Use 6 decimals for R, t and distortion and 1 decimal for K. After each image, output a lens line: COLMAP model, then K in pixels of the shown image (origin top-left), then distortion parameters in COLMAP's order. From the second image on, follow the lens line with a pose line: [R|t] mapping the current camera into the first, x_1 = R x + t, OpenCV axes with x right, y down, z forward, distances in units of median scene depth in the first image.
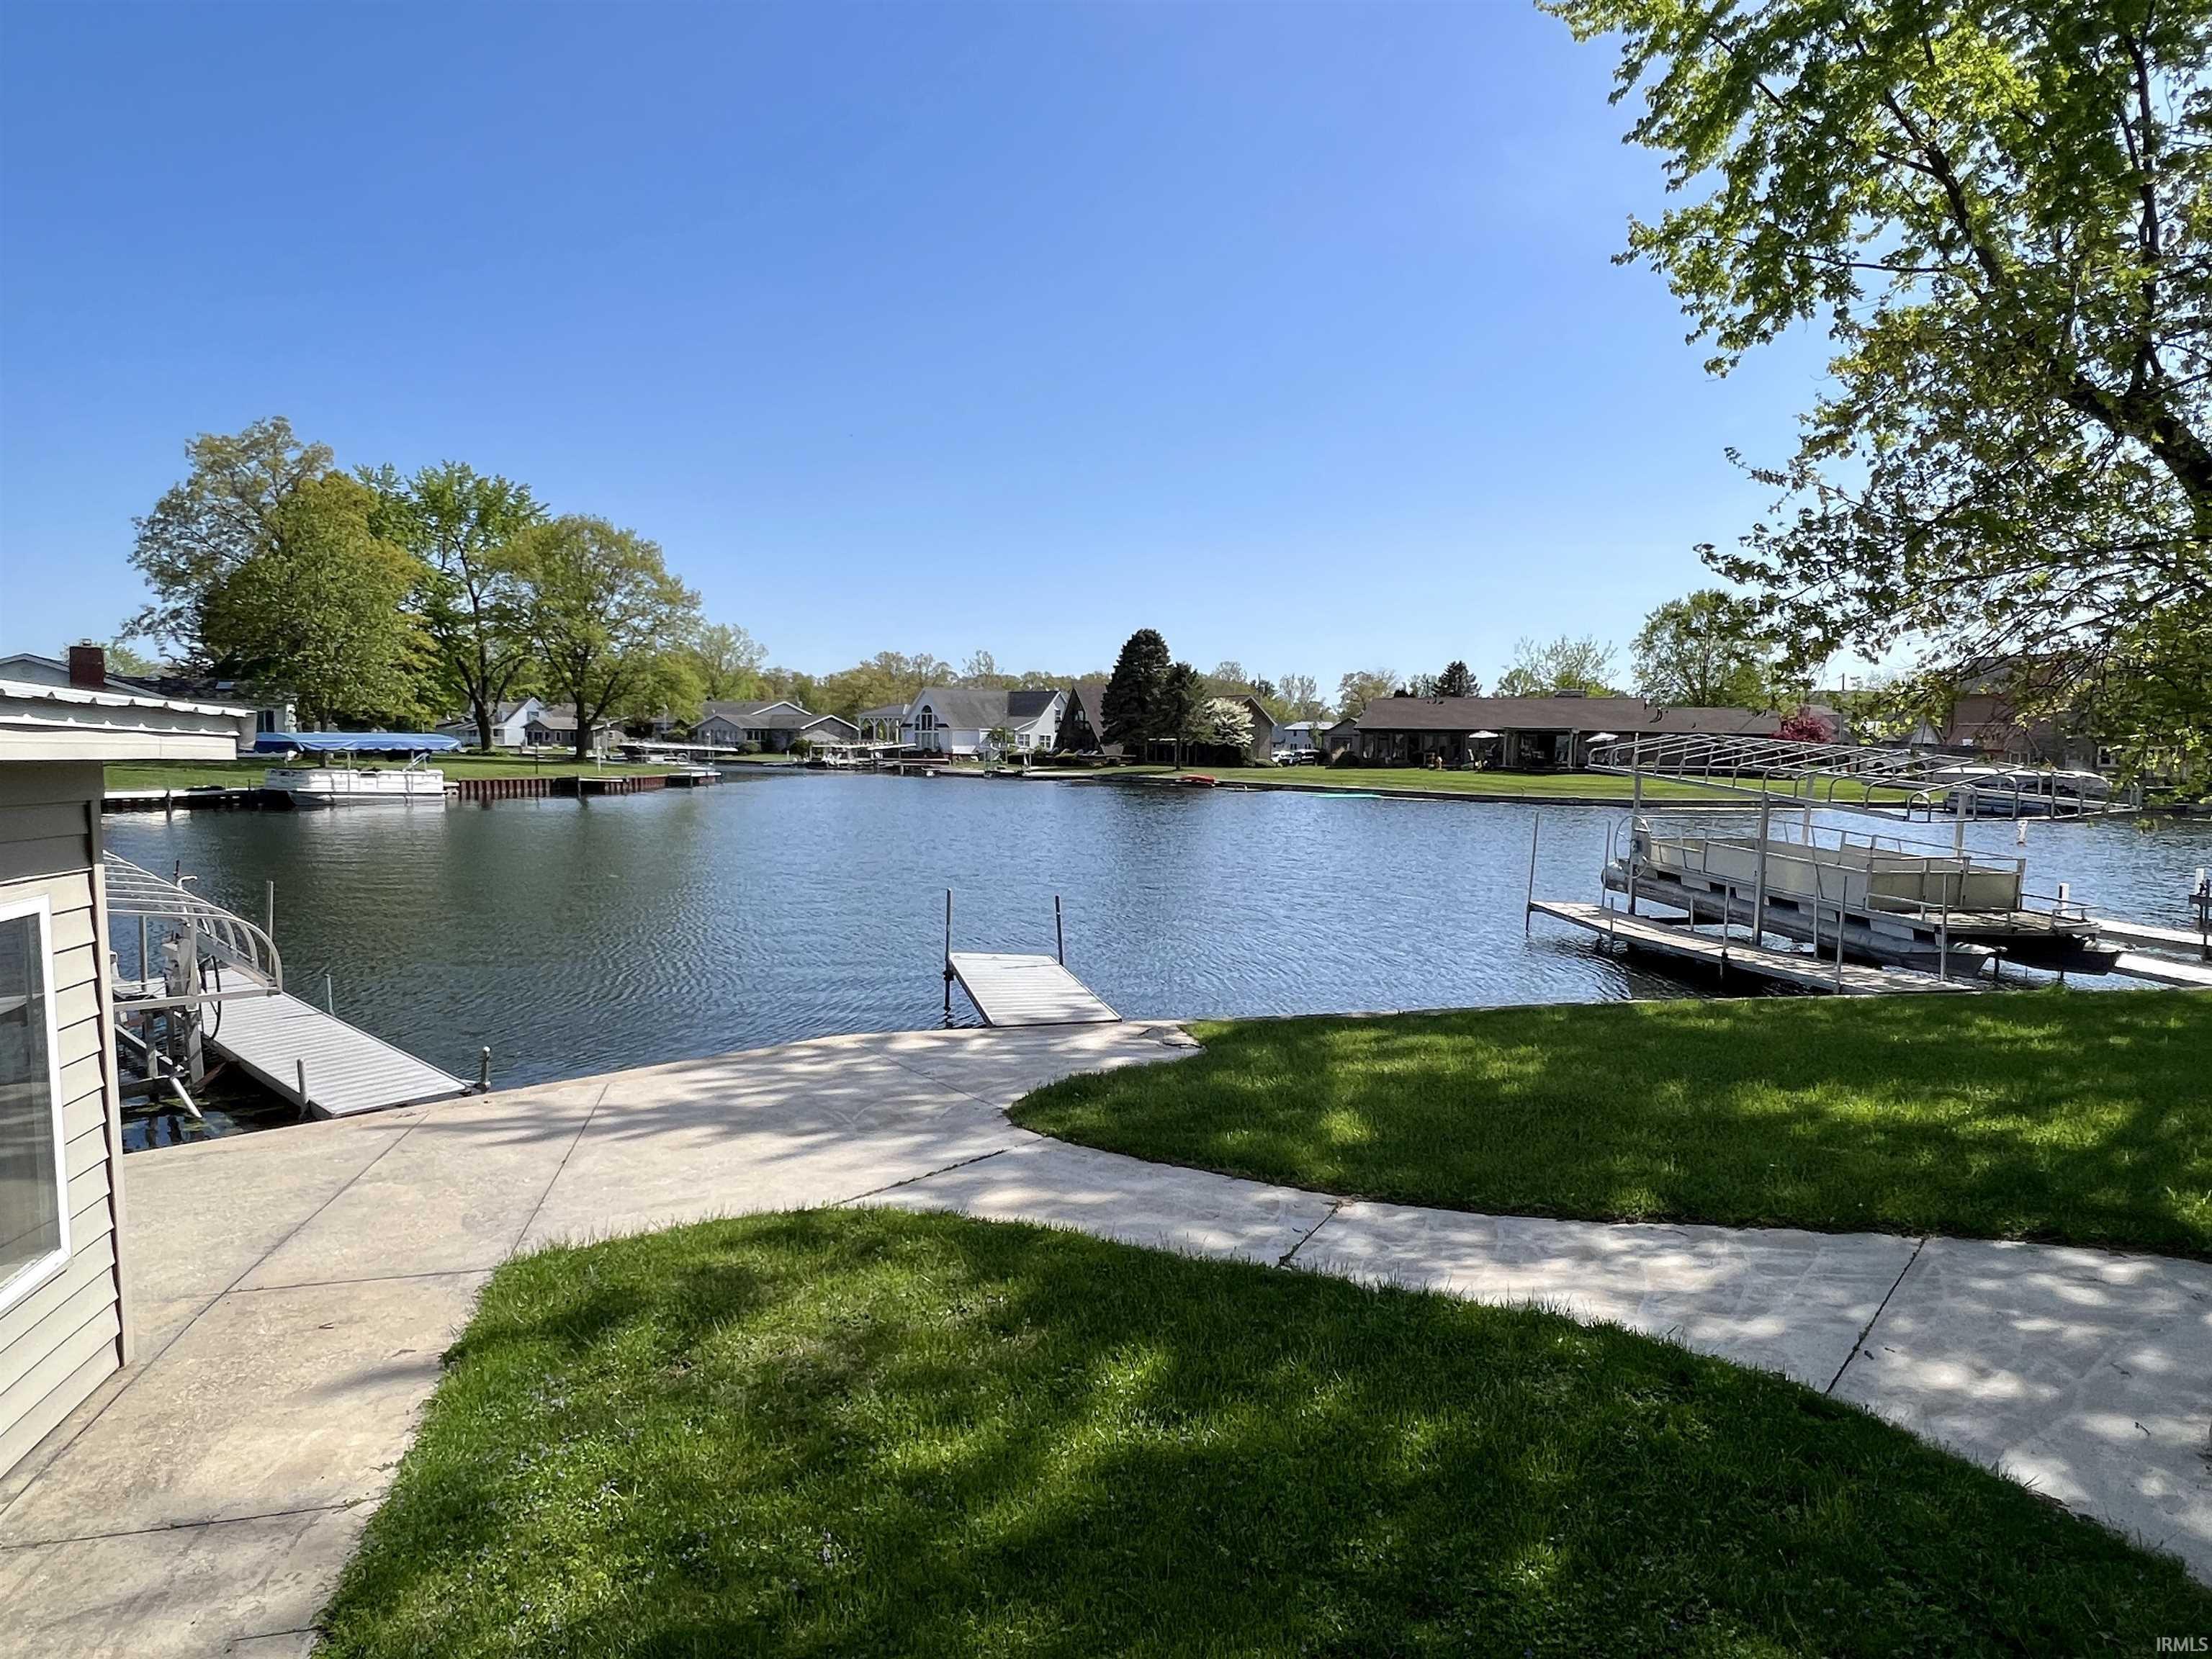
lens RADIAL K [[1294.7, 0, 1101.2], [0, 1294.7, 848.1], [0, 0, 1]] dist [-0.003003, 0.000233]
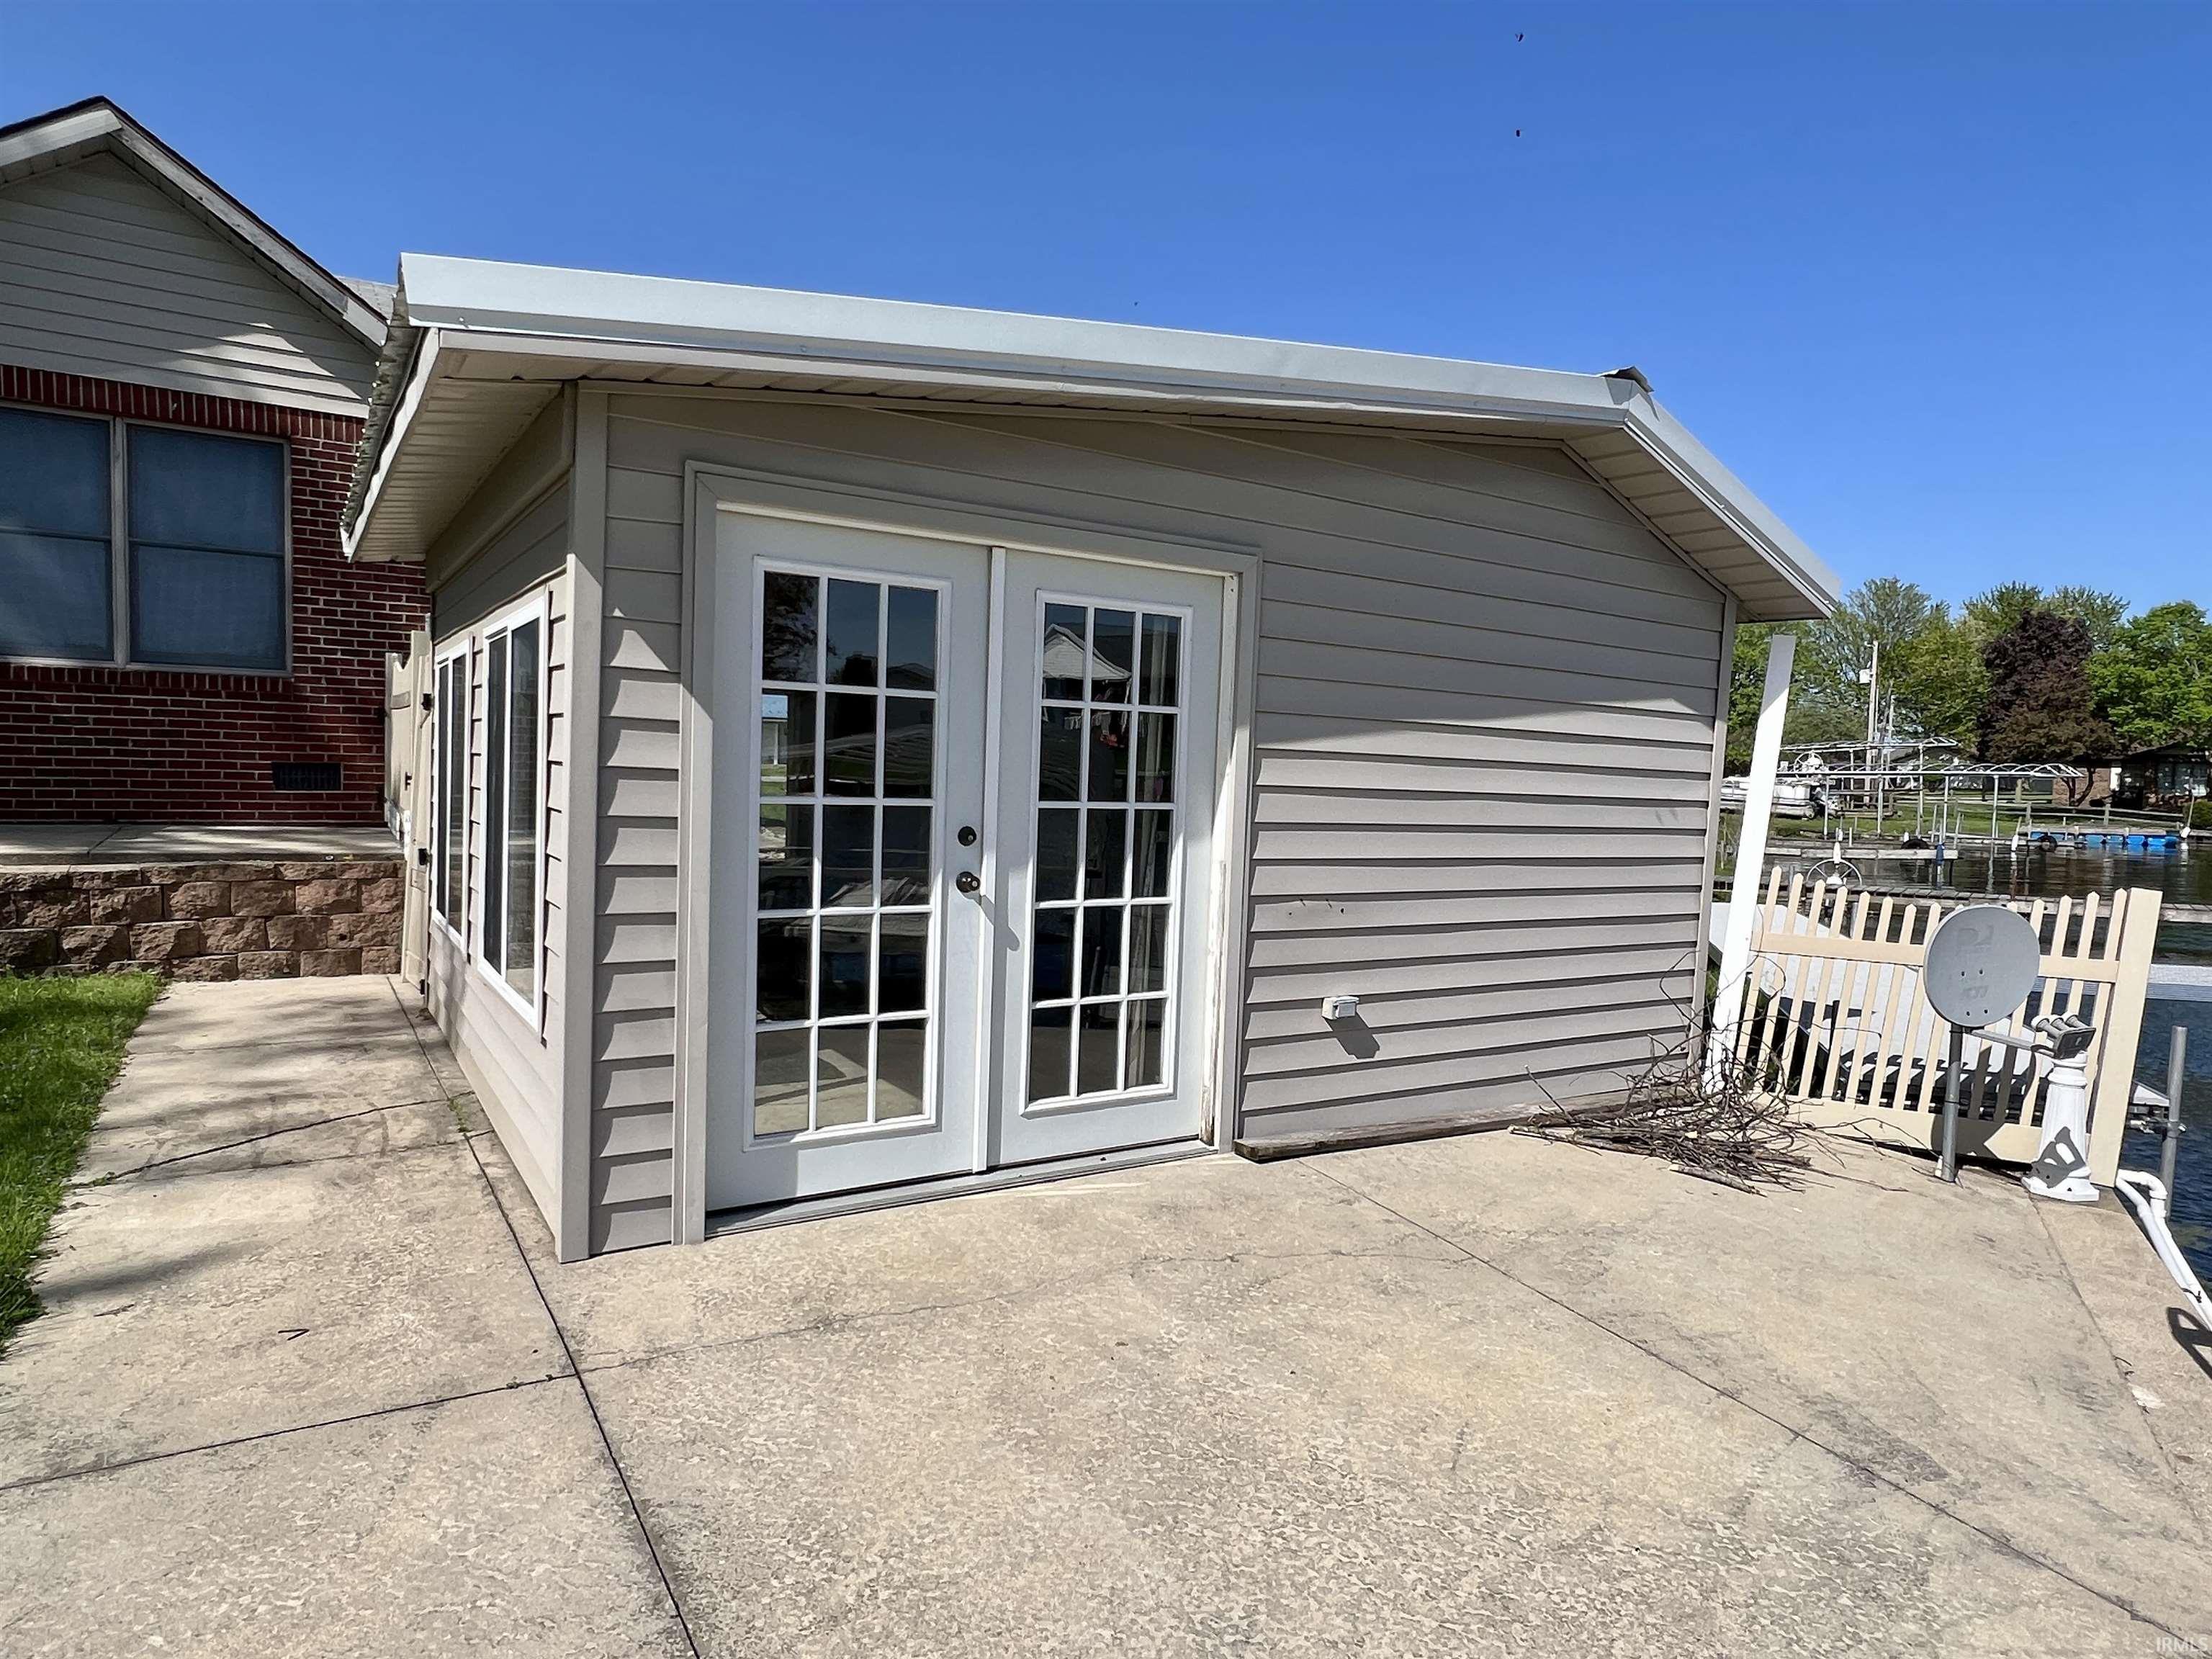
lens RADIAL K [[1280.4, 0, 1097.5], [0, 1280.4, 847.0], [0, 0, 1]] dist [-0.004149, 0.000269]
pose [[-0.952068, -0.007627, -0.305793, -0.384546], [-0.050323, 0.989974, 0.131985, 0.029366], [0.301720, 0.141047, -0.942906, 0.812979]]
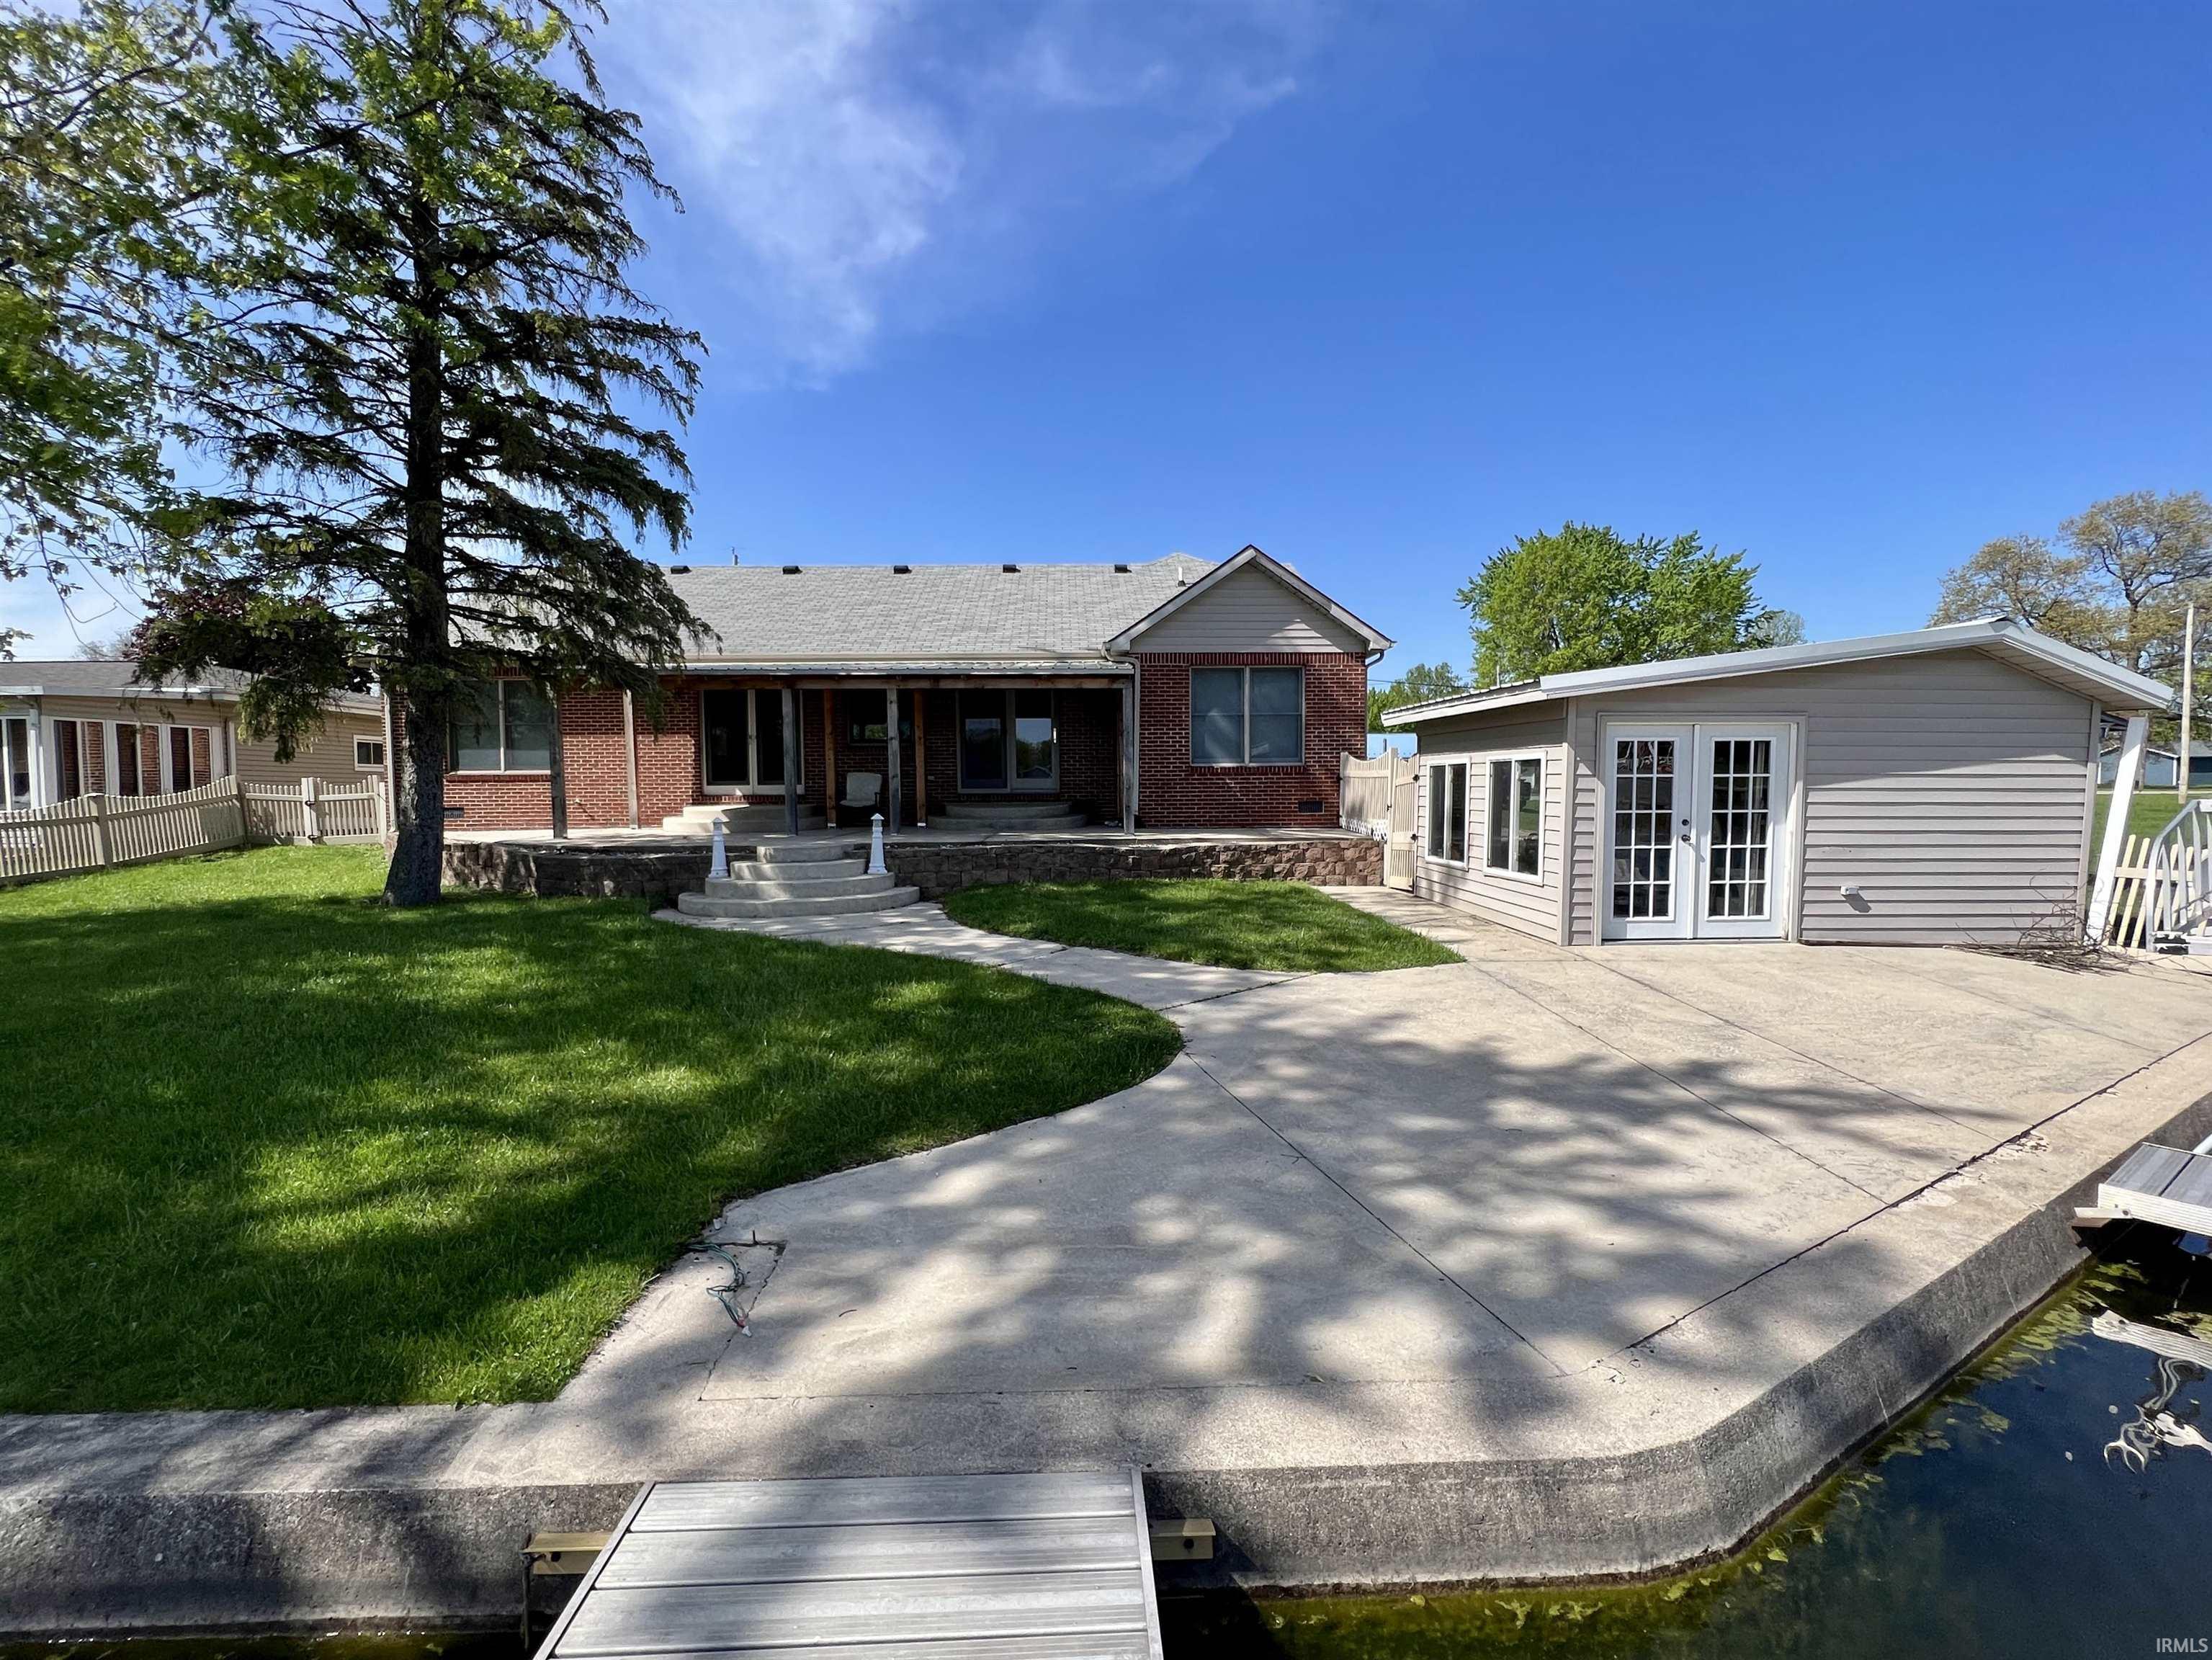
lens RADIAL K [[909.3, 0, 1143.2], [0, 909.3, 834.9], [0, 0, 1]] dist [0.000790, 0.000146]
pose [[-0.979175, -0.002729, 0.203001, -0.140088], [0.023131, 0.991899, 0.124907, -0.026001], [-0.201697, 0.127001, -0.971179, 1.358667]]
